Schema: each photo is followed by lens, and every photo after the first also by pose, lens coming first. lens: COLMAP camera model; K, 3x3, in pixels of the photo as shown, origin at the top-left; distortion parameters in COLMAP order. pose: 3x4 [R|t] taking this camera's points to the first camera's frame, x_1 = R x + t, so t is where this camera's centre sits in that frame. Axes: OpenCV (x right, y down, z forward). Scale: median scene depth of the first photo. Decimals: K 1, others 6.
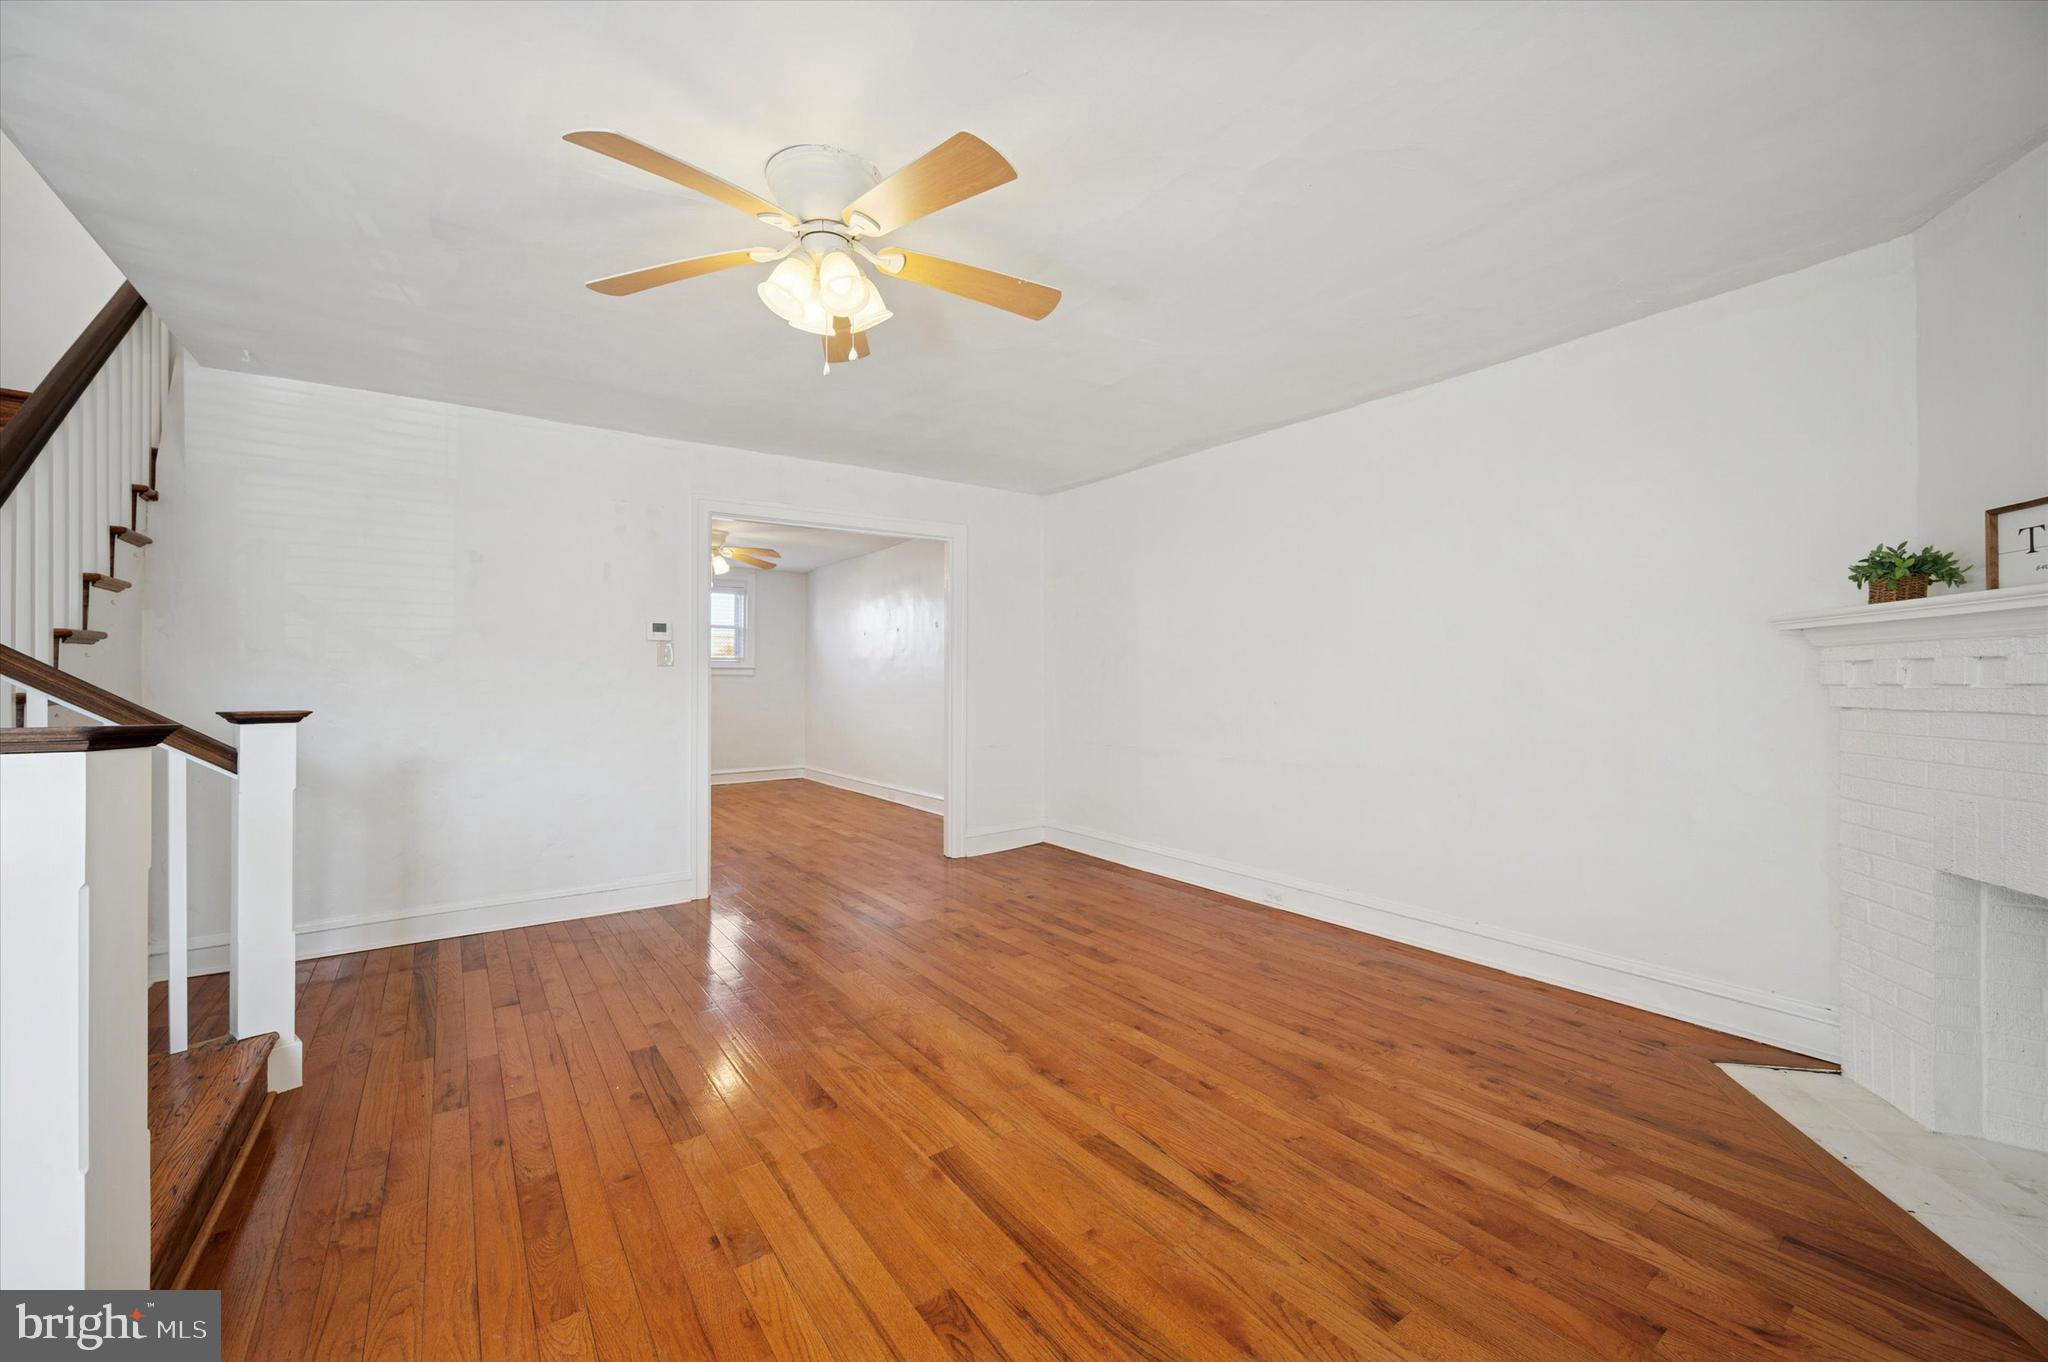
lens RADIAL K [[806.9, 0, 1022.4], [0, 806.9, 681.5], [0, 0, 1]] dist [-0.000360, -0.000037]
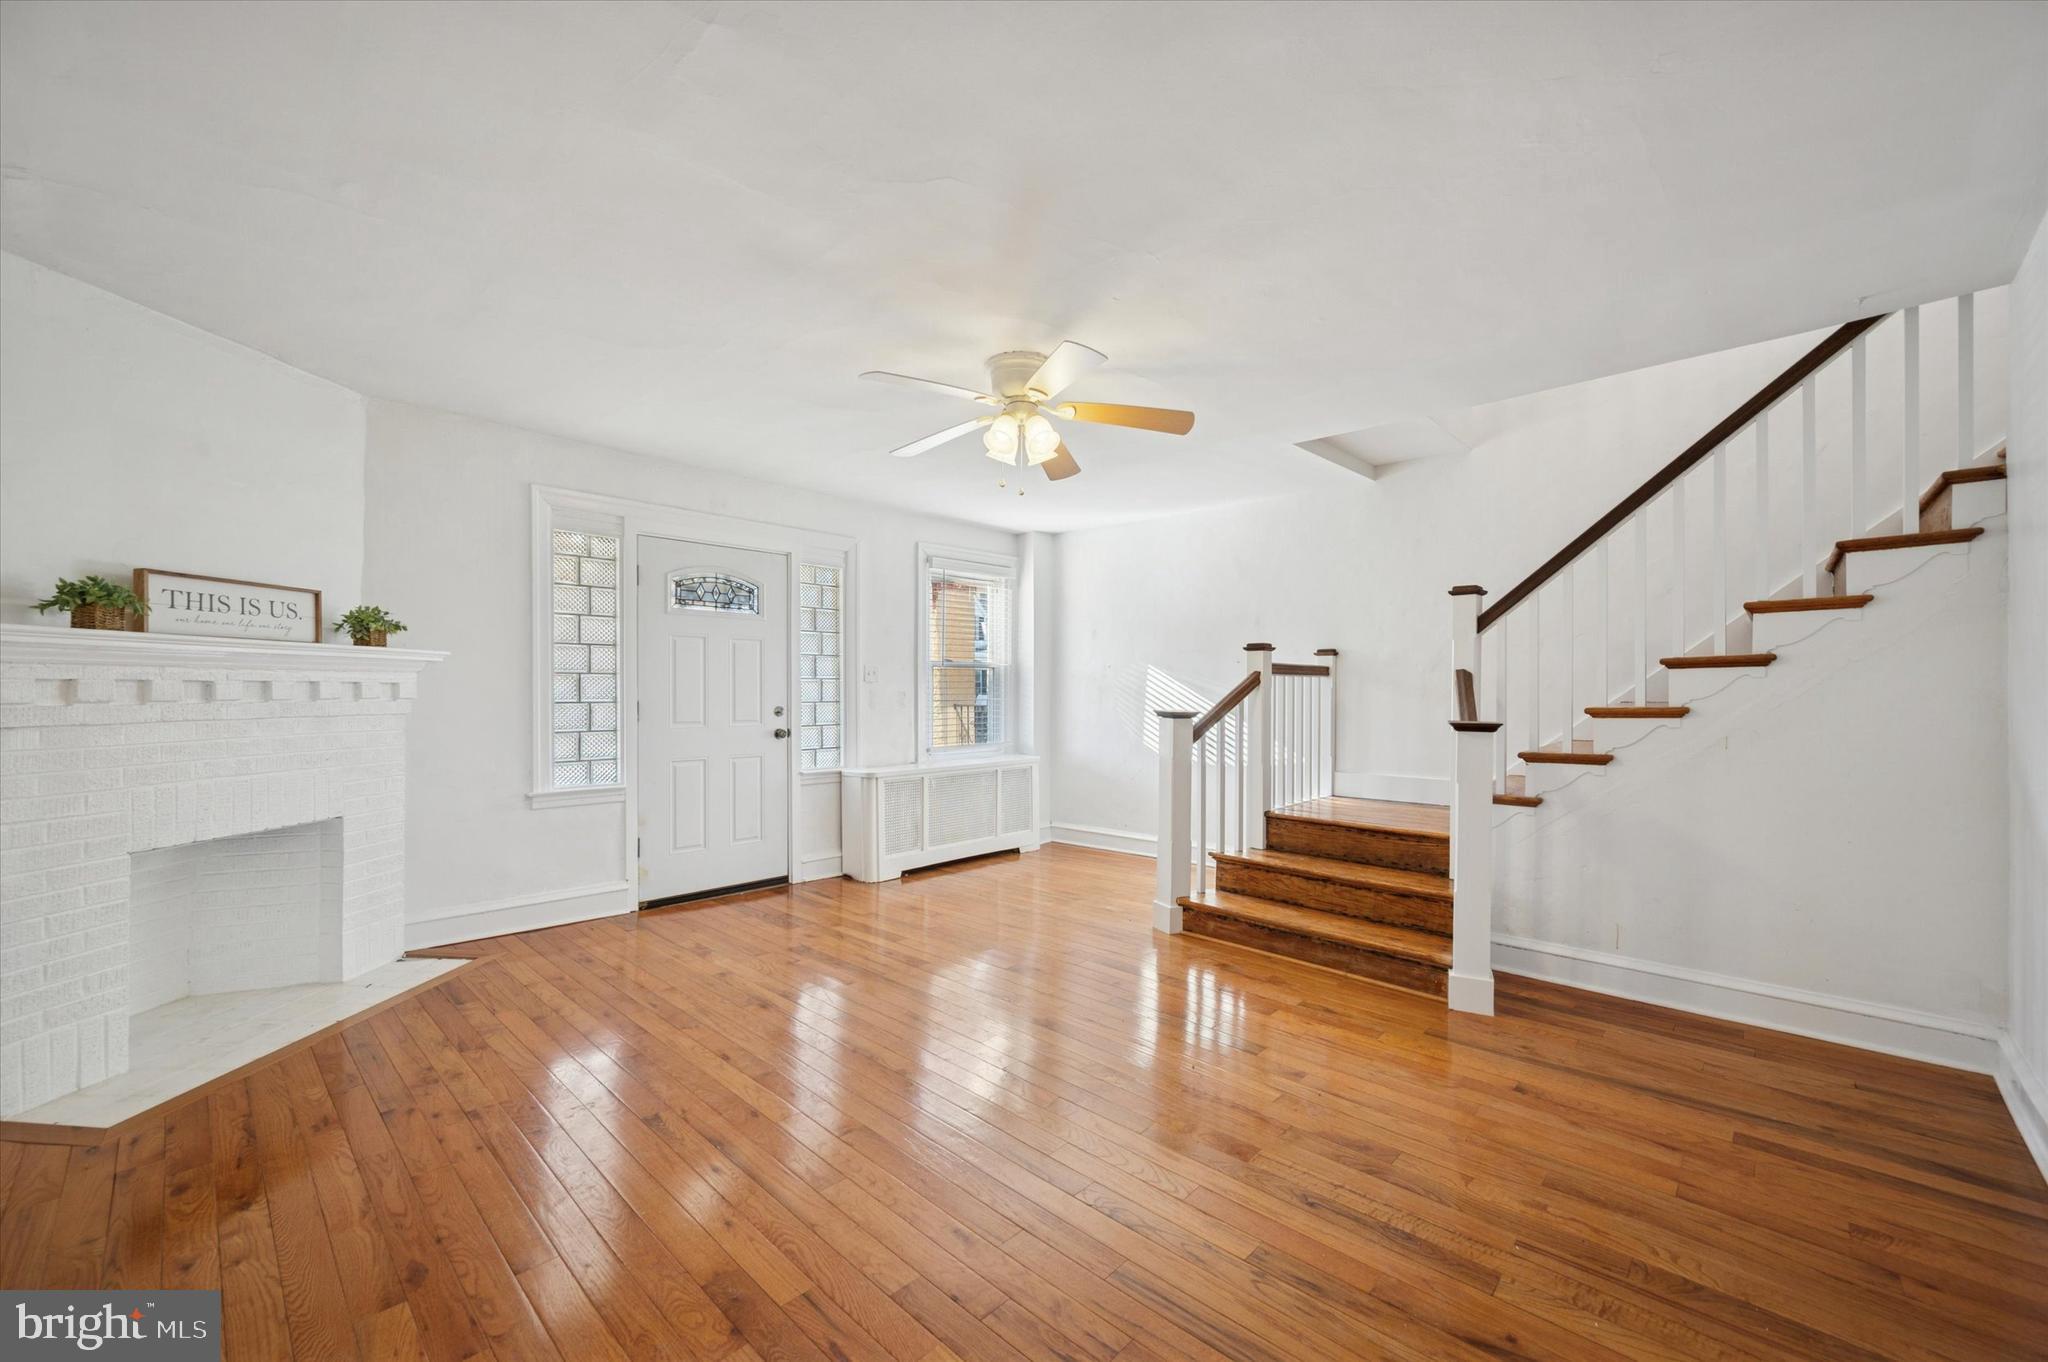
lens RADIAL K [[806.9, 0, 1017.7], [0, 806.9, 686.0], [0, 0, 1]] dist [-0.000360, -0.000037]
pose [[-0.983847, 0.001859, -0.179000, 0.025845], [0.002648, 0.999988, -0.004172, -0.012541], [0.178990, -0.004578, -0.983840, 2.176599]]
